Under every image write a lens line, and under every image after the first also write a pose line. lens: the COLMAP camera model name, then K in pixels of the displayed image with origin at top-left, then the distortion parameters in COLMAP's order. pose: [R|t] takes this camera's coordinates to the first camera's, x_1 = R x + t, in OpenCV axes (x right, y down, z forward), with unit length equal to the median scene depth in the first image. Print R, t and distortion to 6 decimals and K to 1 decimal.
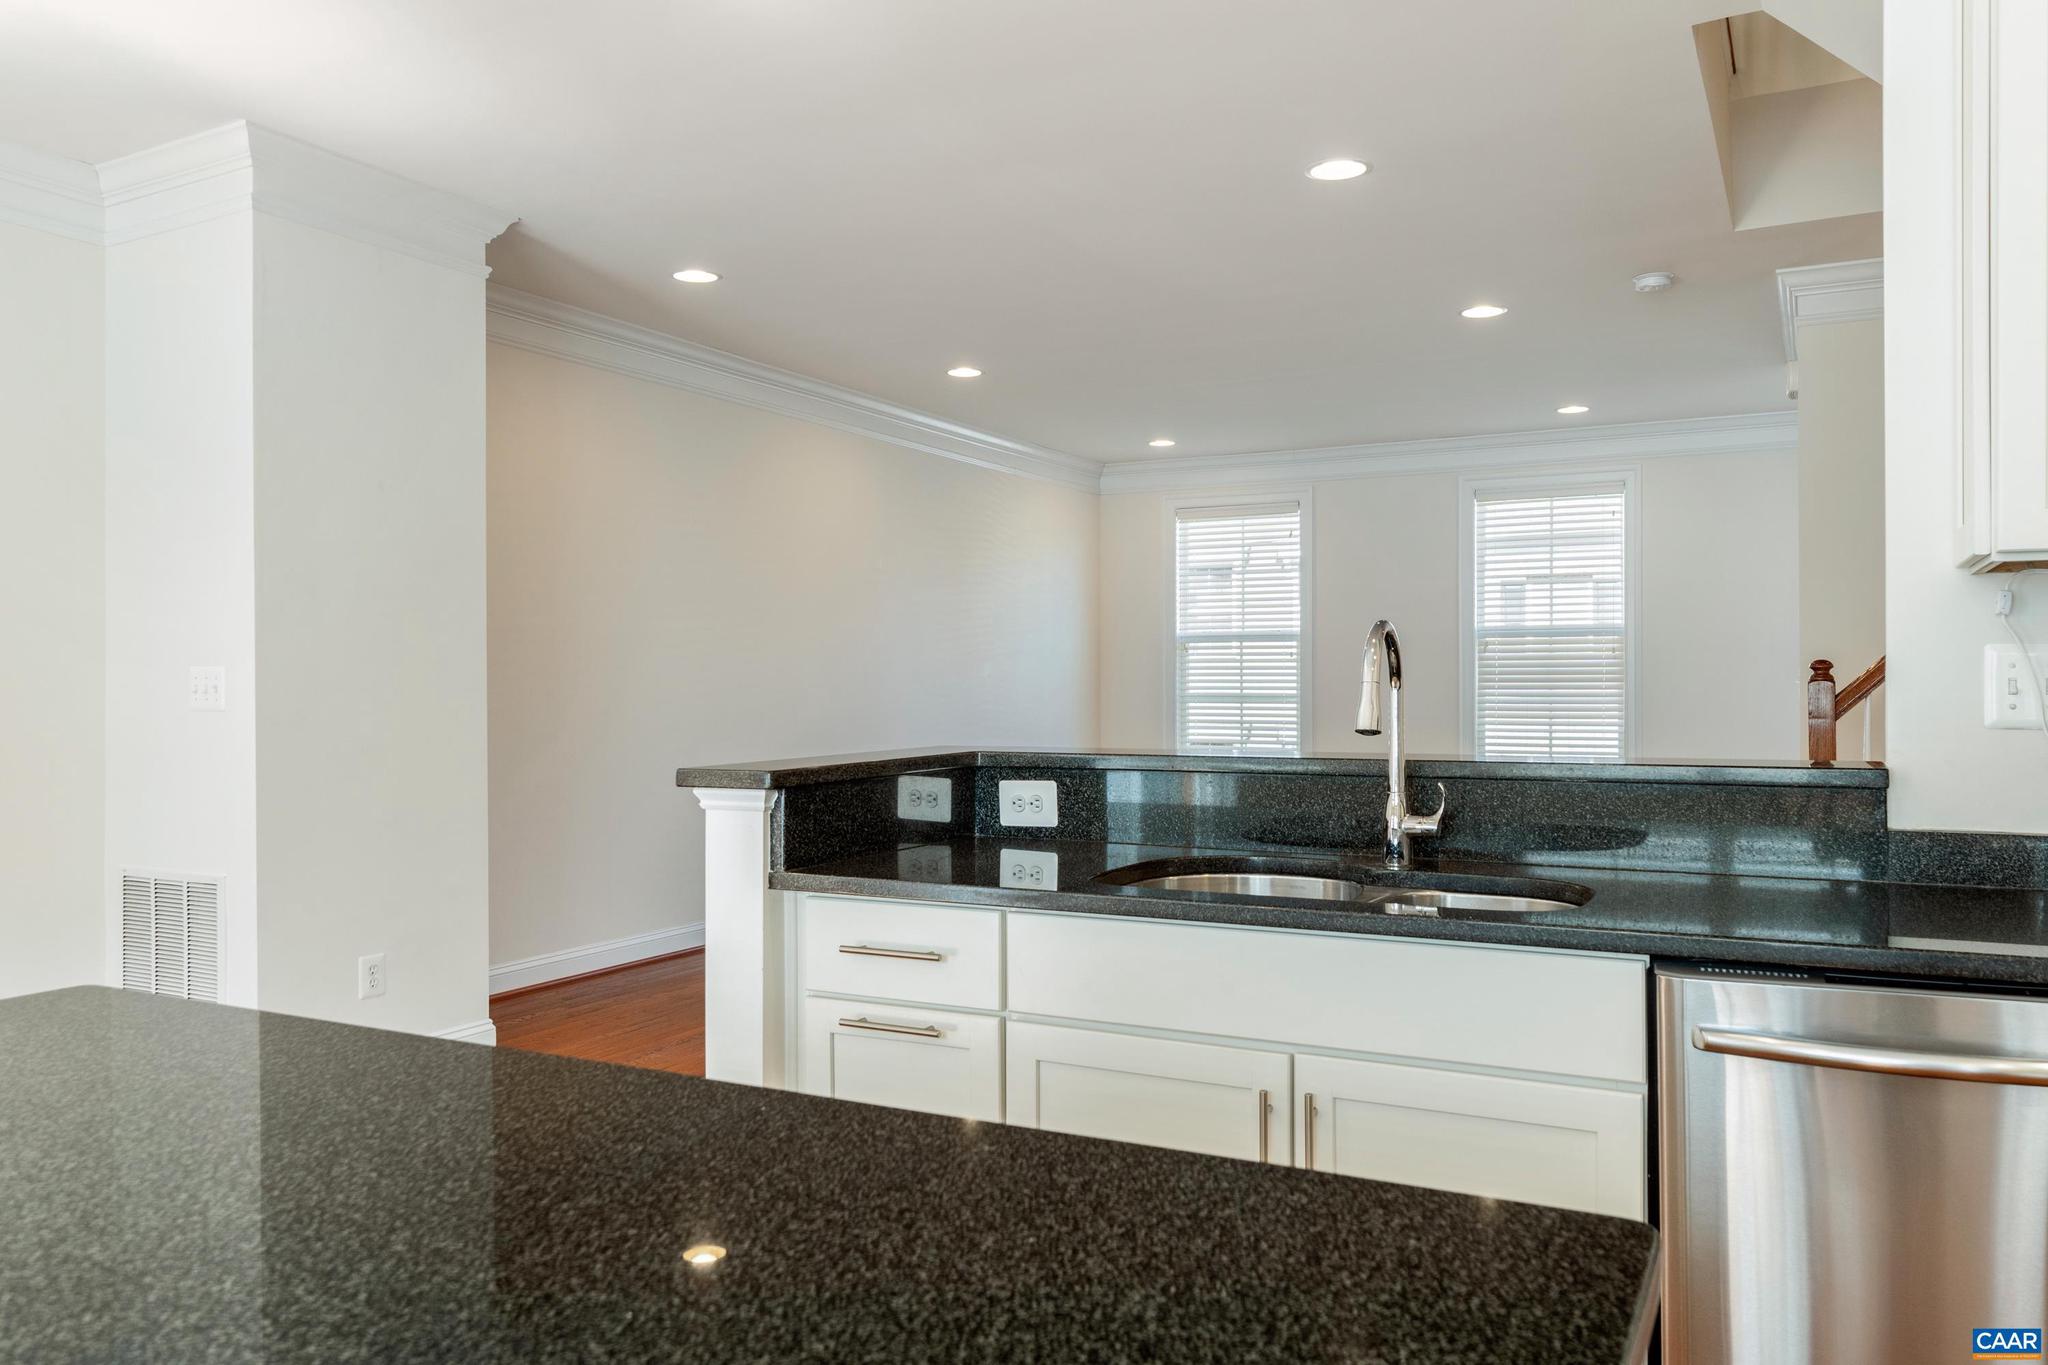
lens RADIAL K [[1453.1, 0, 1028.3], [0, 1453.1, 685.0], [0, 0, 1]] dist [0.003507, -0.010216]
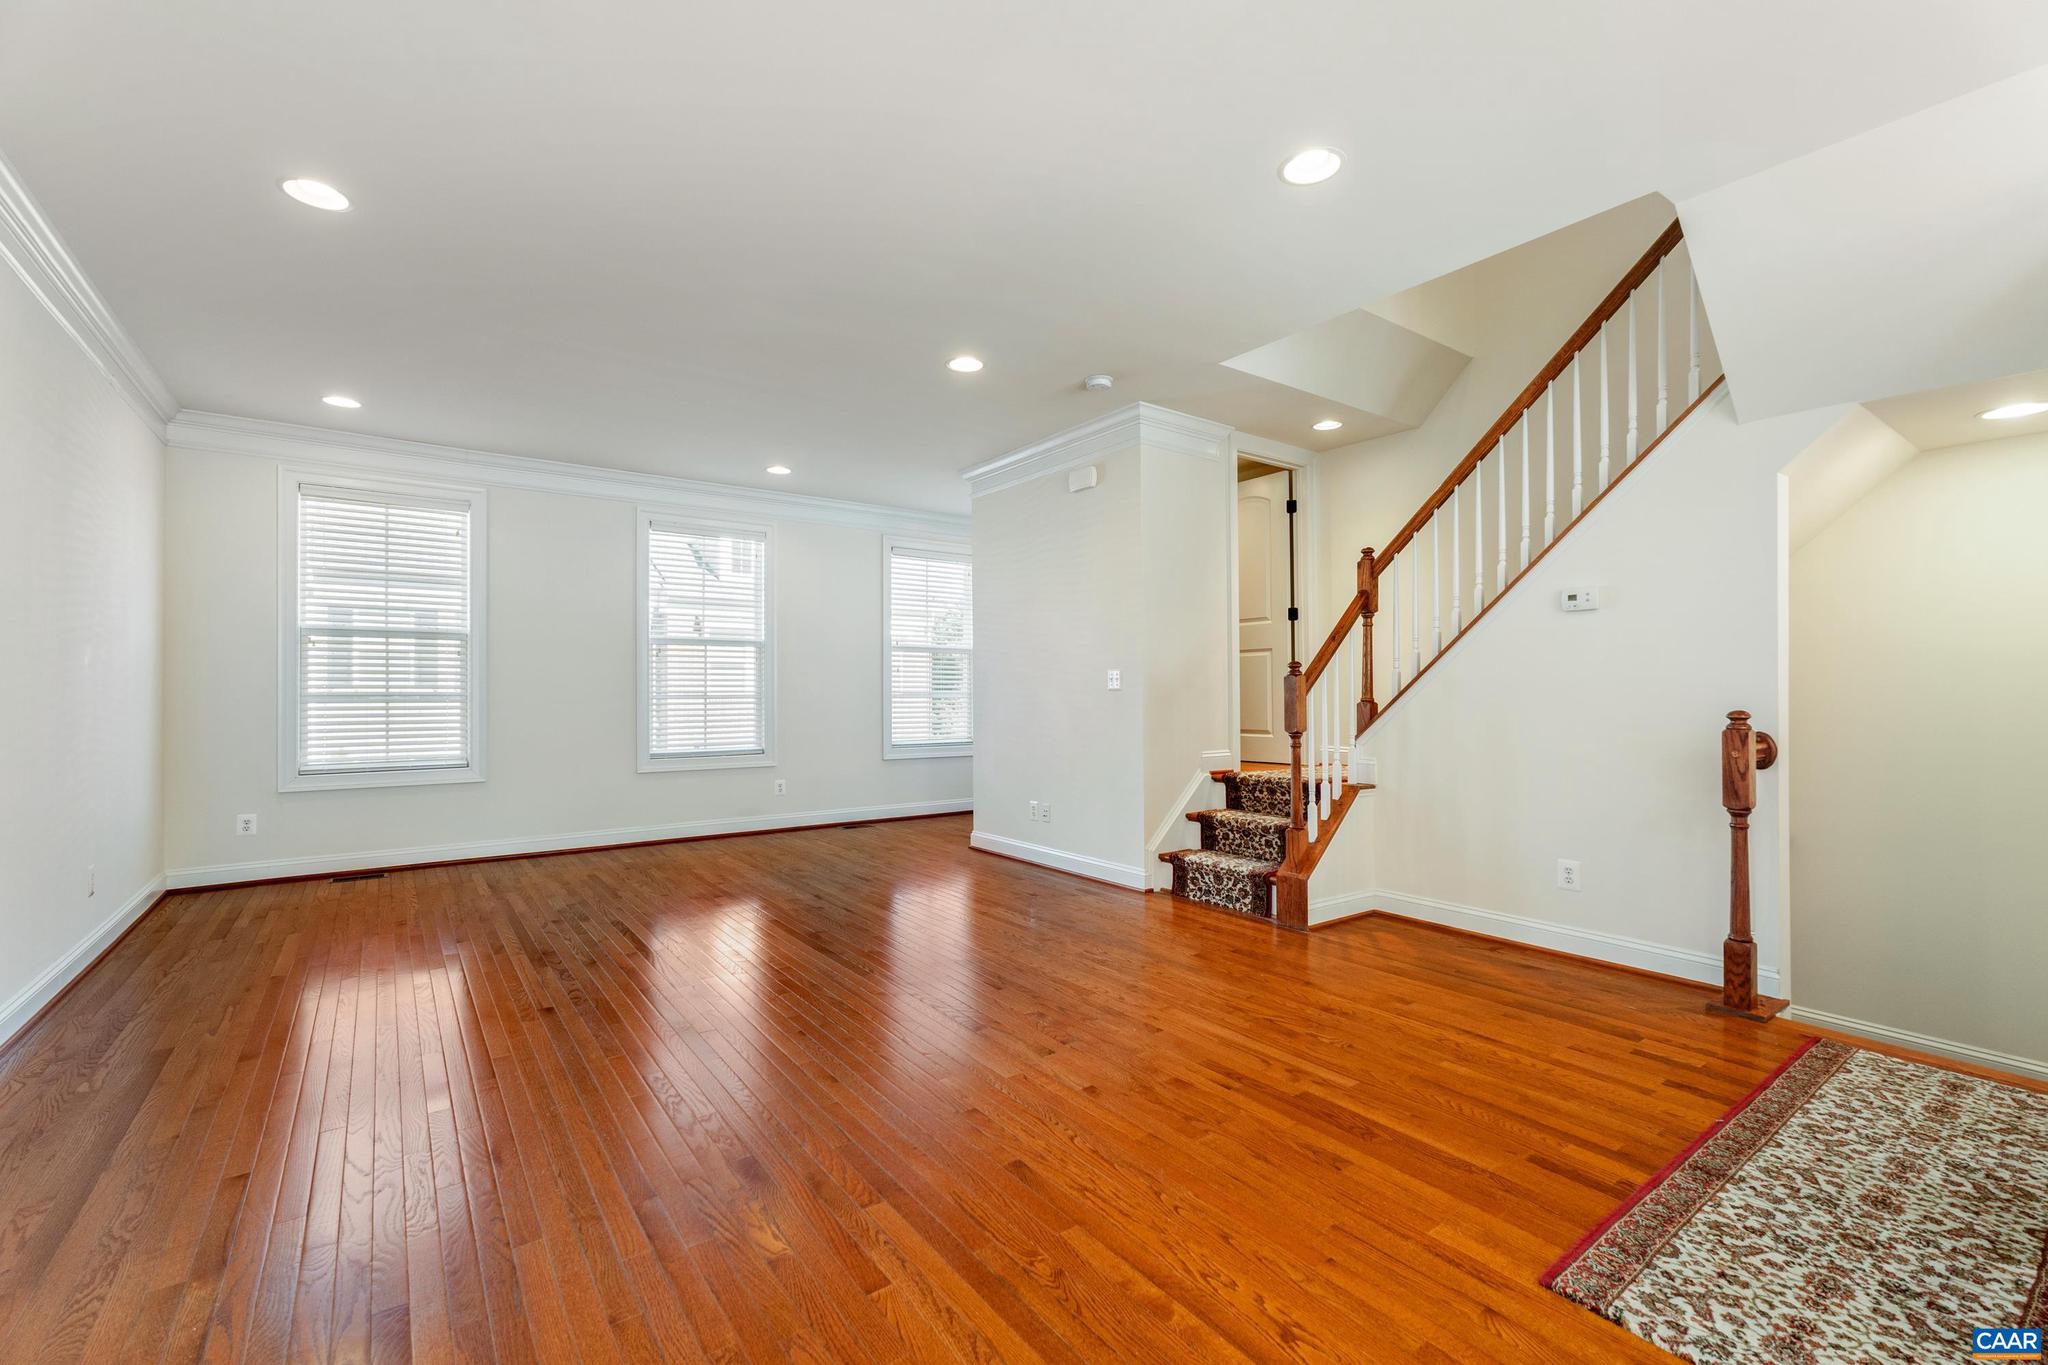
lens RADIAL K [[878.9, 0, 1027.9], [0, 878.9, 684.6], [0, 0, 1]] dist [0.003141, -0.001375]
pose [[0.430983, 0.007596, 0.902328, -0.195883], [0.001592, 0.999957, -0.009179, 0.006714], [-0.902359, 0.005392, 0.430952, 0.388508]]
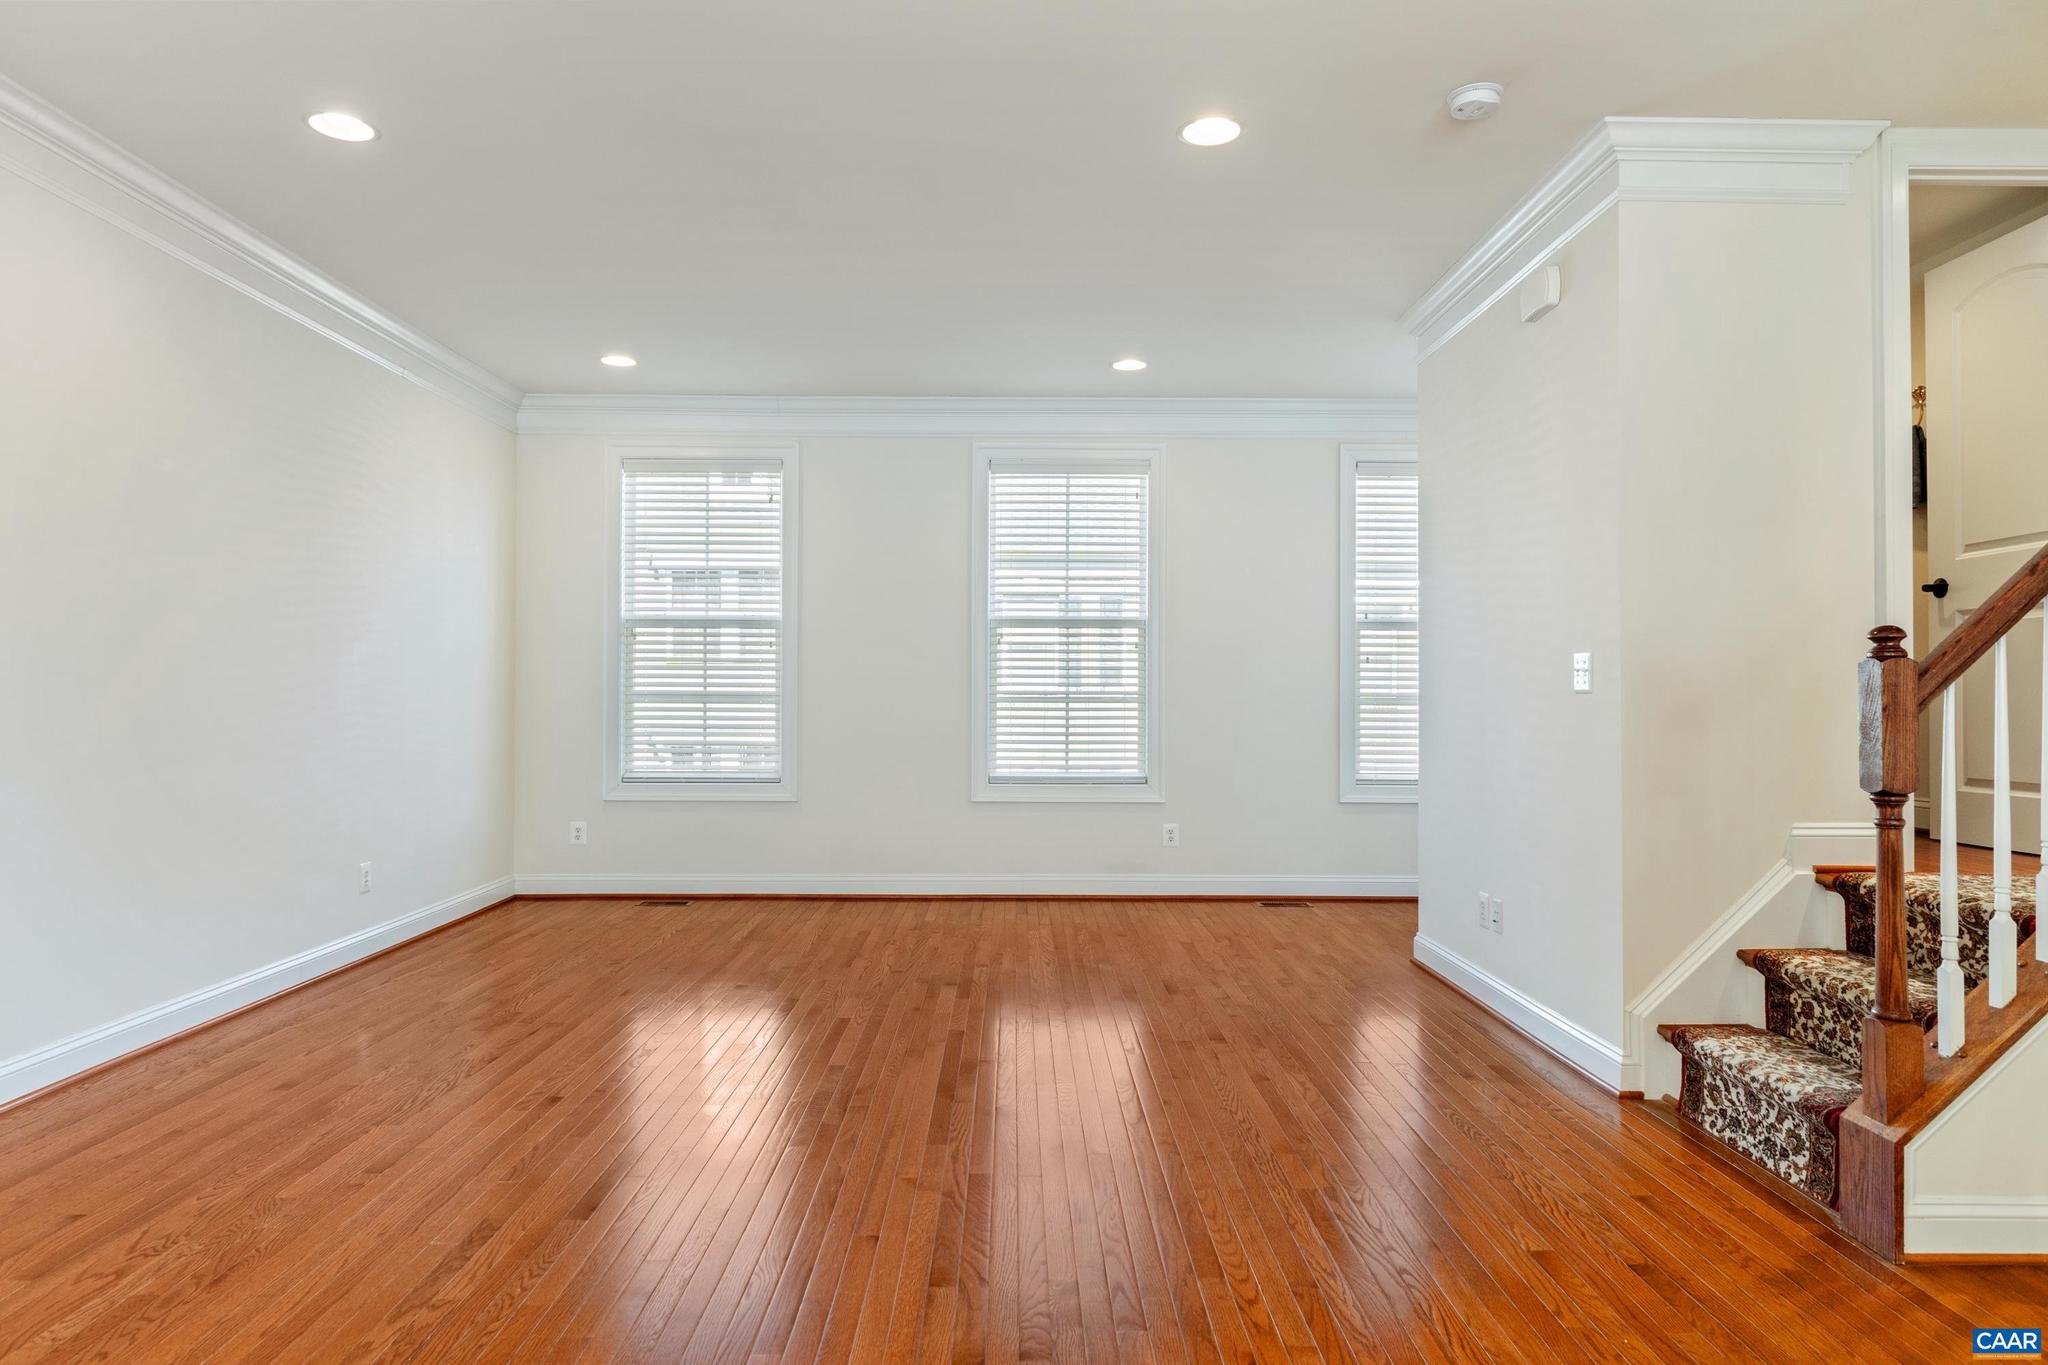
lens RADIAL K [[1254.2, 0, 1026.5], [0, 1254.2, 680.5], [0, 0, 1]] dist [-0.007936, 0.001677]
pose [[0.882937, 0.008809, 0.469408, -0.024472], [-0.004316, 0.999934, -0.010647, 0.006568], [-0.469471, 0.007375, 0.882917, 0.305656]]
